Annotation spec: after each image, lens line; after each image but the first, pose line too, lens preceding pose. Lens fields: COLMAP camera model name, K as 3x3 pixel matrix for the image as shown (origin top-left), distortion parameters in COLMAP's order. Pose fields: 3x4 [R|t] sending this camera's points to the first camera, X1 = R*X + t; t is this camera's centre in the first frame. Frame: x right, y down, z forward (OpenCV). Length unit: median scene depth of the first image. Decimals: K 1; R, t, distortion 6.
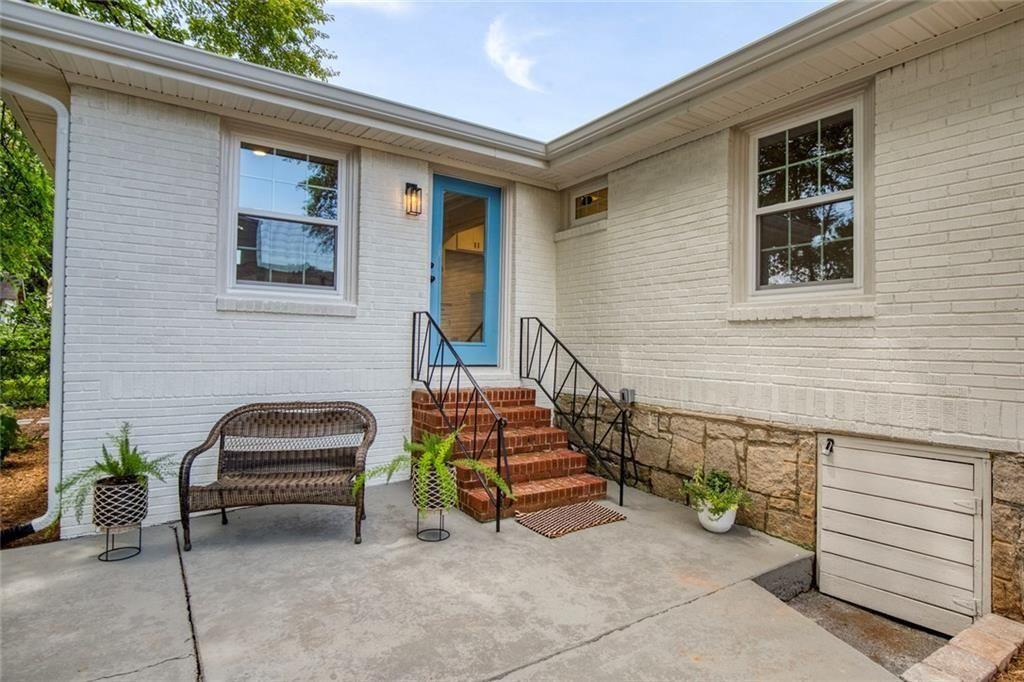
lens RADIAL K [[557.6, 0, 510.7], [0, 557.6, 331.9], [0, 0, 1]] dist [-0.015263, 0.001375]
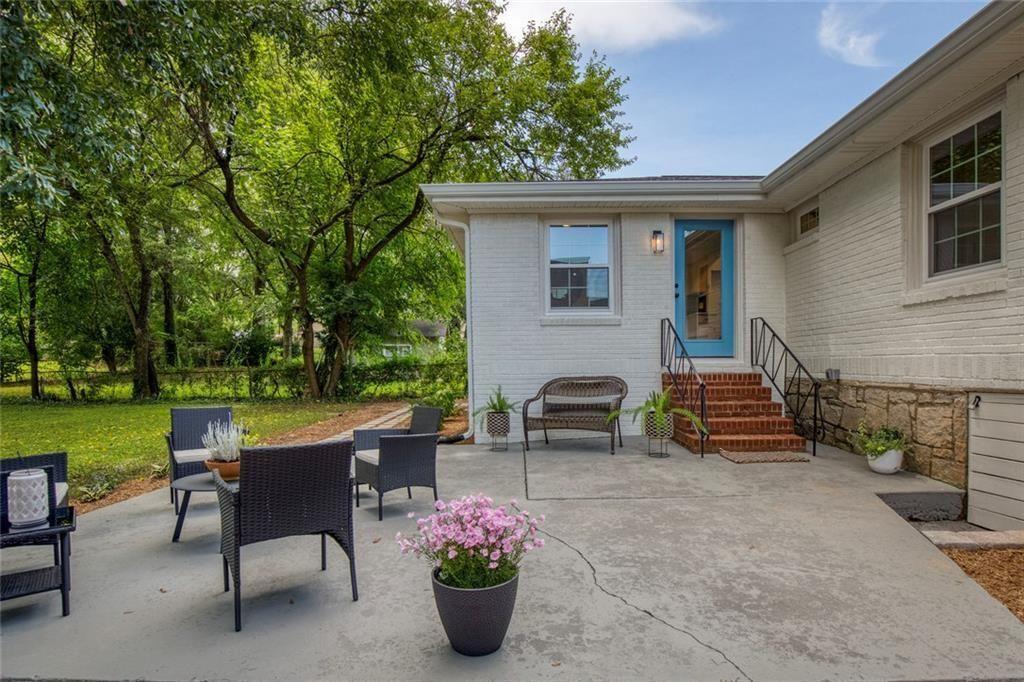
lens RADIAL K [[490.9, 0, 520.9], [0, 490.9, 373.7], [0, 0, 1]] dist [-0.003232, -0.000752]
pose [[0.836399, -0.012360, -0.547981, 0.279241], [0.038245, 0.998625, 0.035850, 0.058013], [0.546785, -0.050942, 0.835722, -0.354110]]
